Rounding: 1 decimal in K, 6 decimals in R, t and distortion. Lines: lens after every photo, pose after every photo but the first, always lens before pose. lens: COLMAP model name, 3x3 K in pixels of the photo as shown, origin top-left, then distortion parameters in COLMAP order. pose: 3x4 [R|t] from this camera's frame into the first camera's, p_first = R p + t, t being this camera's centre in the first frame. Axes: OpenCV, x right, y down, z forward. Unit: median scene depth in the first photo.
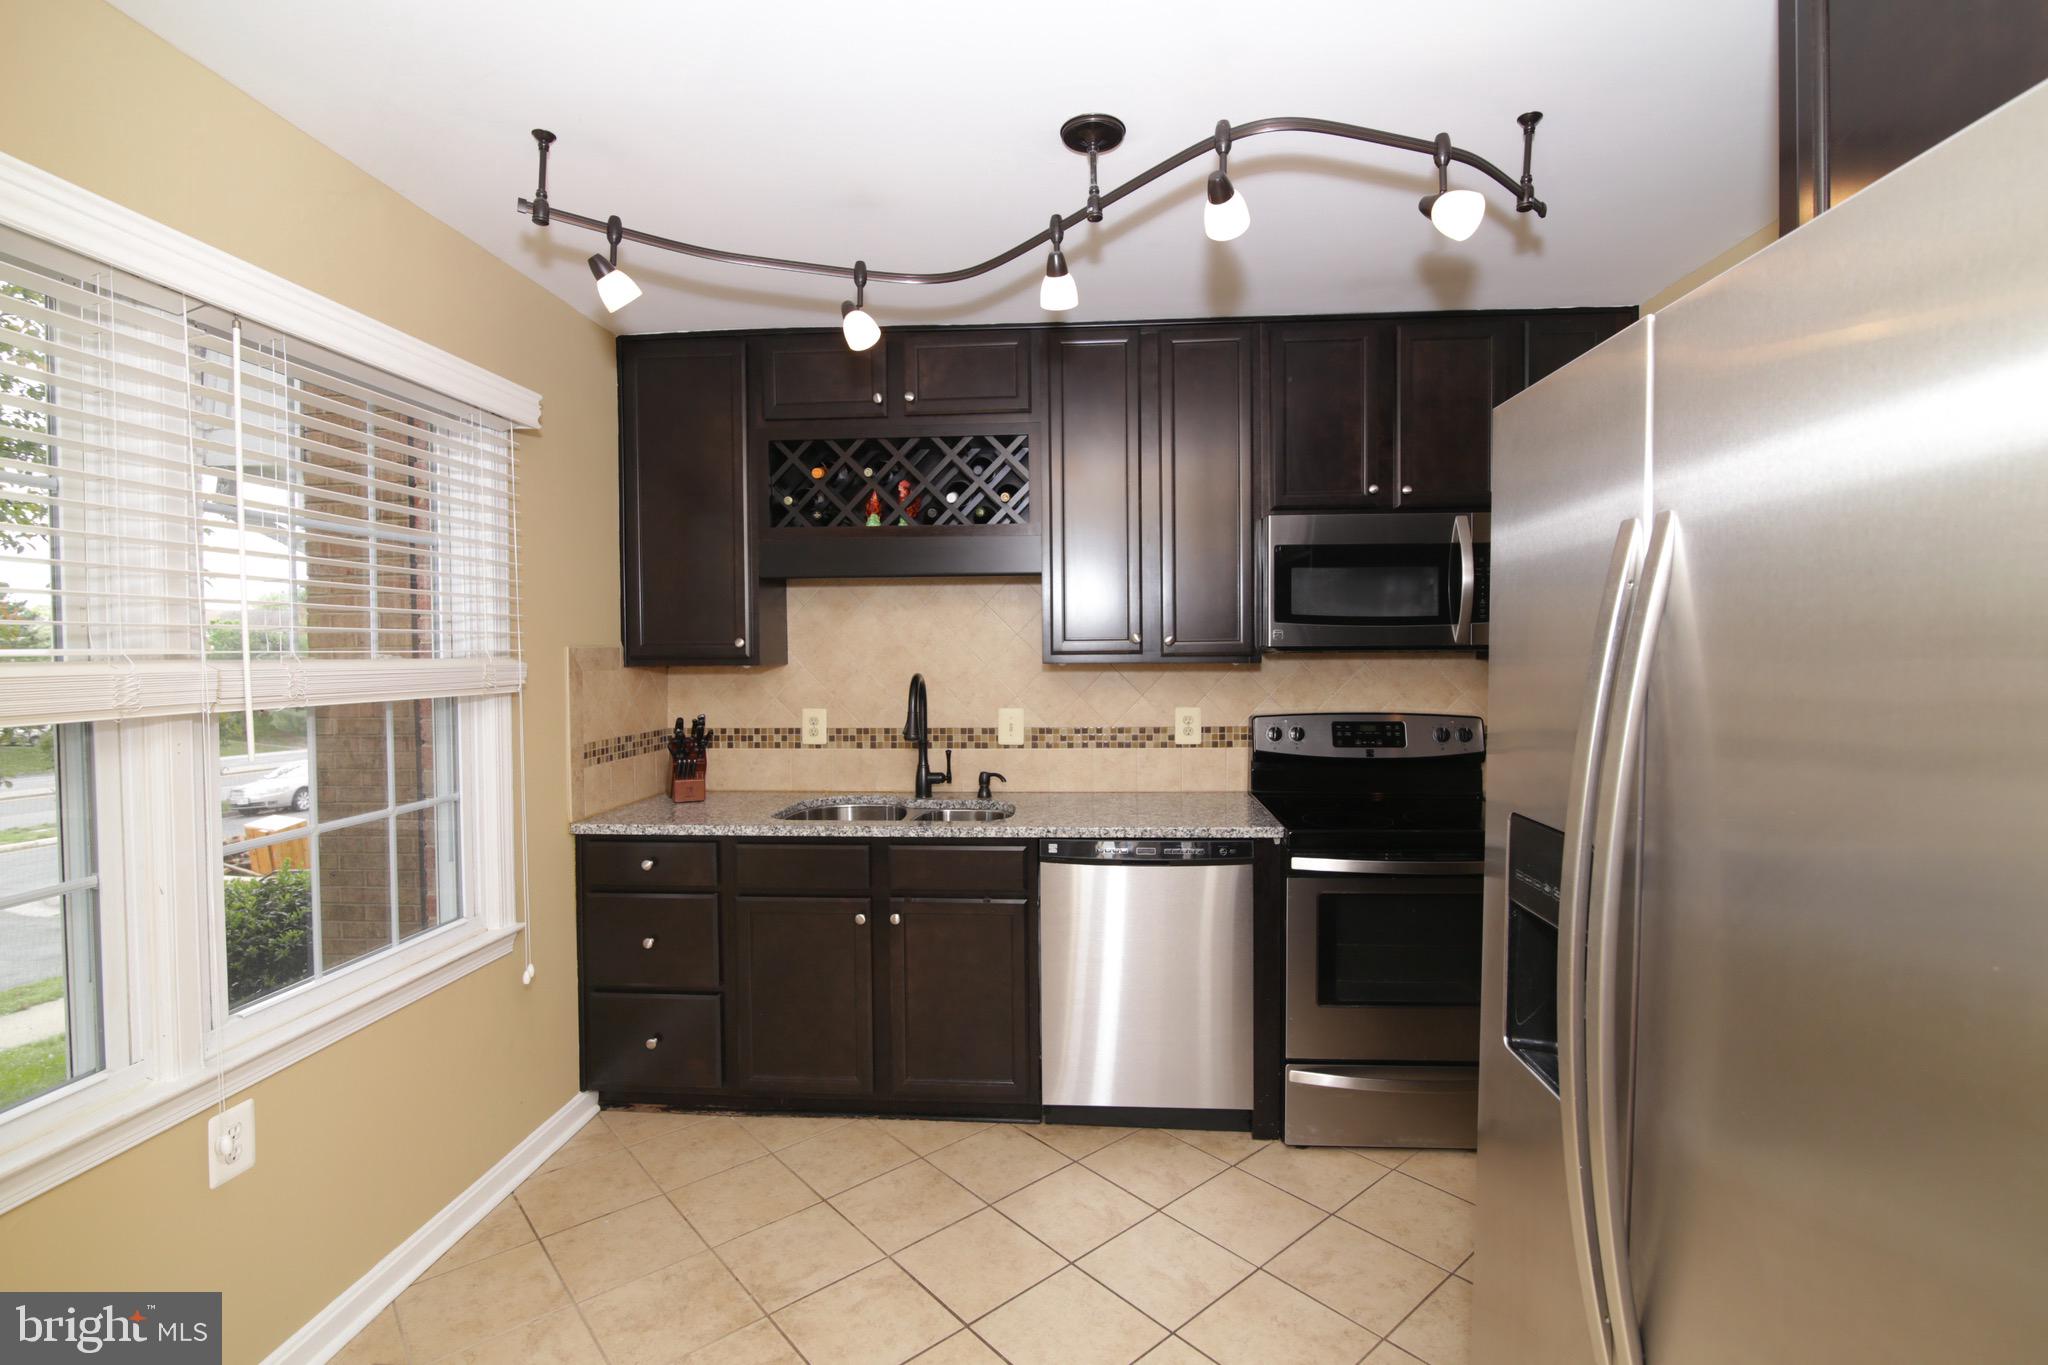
lens RADIAL K [[993.2, 0, 1024.0], [0, 993.2, 682.5], [0, 0, 1]] dist [-0.023118, 0.000198]
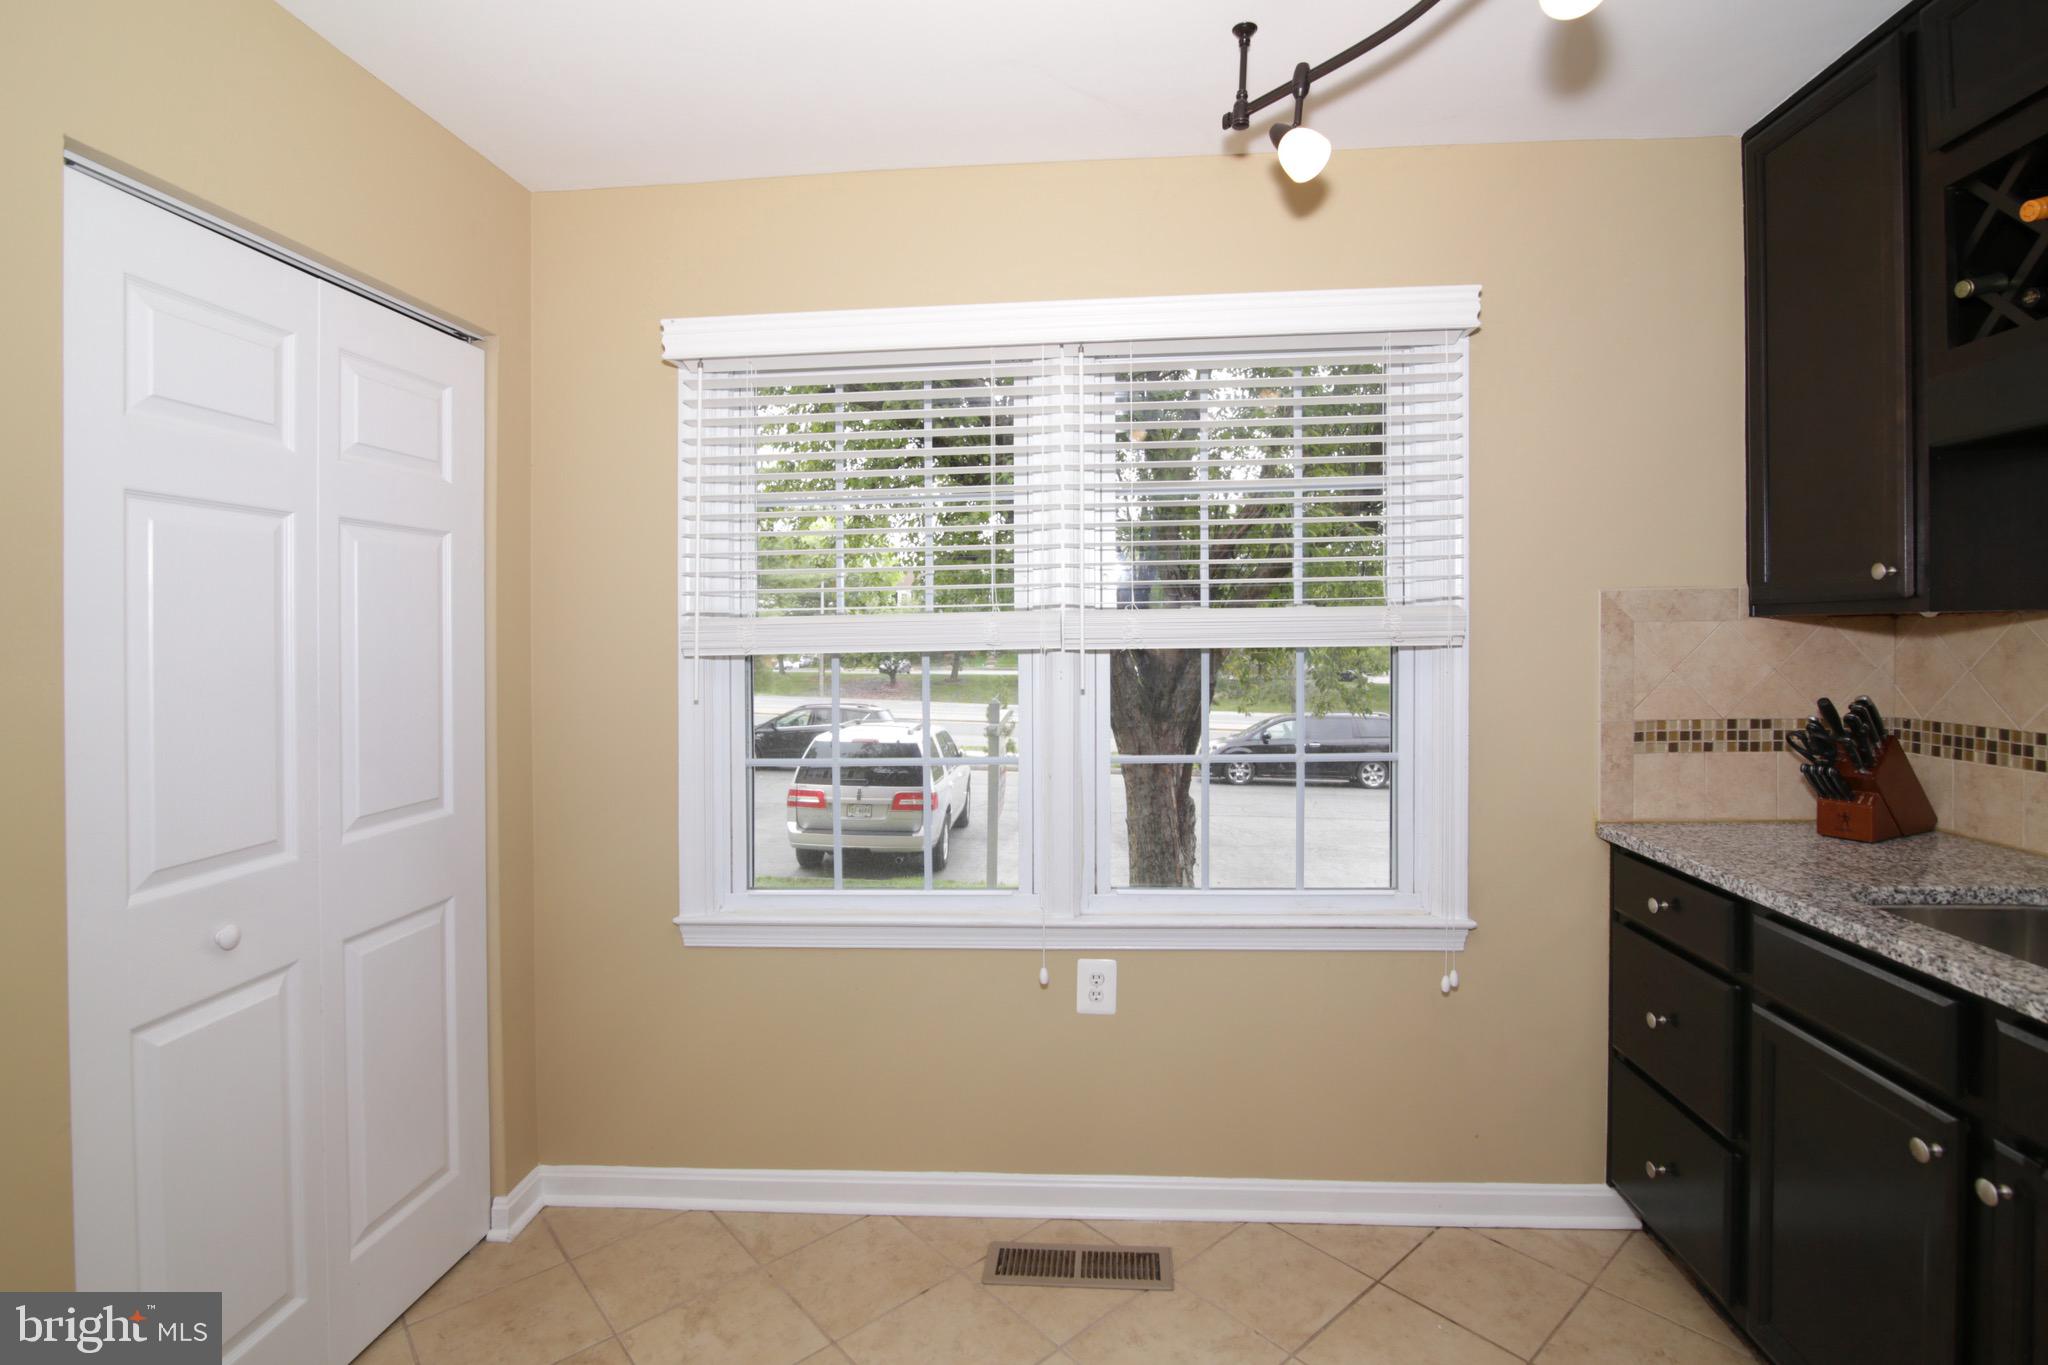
lens RADIAL K [[959.5, 0, 1031.4], [0, 959.5, 632.4], [0, 0, 1]] dist [-0.001386, -0.000476]
pose [[-0.003631, 0.008338, -0.999959, 0.240449], [-0.017811, 0.999806, 0.008402, -0.001651], [0.999835, 0.017841, -0.003482, 0.485692]]
